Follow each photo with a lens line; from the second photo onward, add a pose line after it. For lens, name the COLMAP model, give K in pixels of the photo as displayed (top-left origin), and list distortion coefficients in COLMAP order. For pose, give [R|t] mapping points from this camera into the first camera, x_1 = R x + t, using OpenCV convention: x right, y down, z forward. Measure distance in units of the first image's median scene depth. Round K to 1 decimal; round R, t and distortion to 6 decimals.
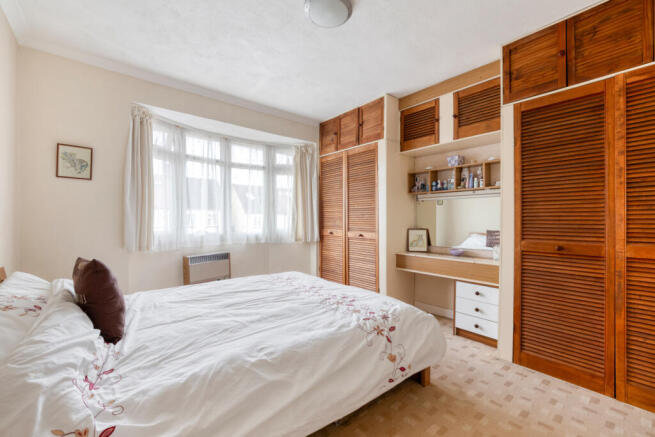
lens RADIAL K [[278.5, 0, 326.6], [0, 278.5, 218.3], [0, 0, 1]] dist [-0.005117, -0.003196]
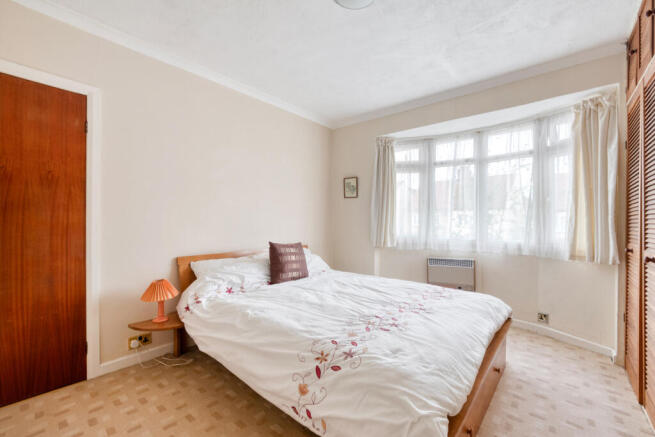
lens RADIAL K [[278.5, 0, 326.0], [0, 278.5, 221.7], [0, 0, 1]] dist [-0.005117, -0.003196]
pose [[0.147929, -0.002943, -0.988994, 0.717865], [-0.001546, 0.999994, -0.003207, 0.003158], [0.988997, 0.002003, 0.147923, 0.634497]]
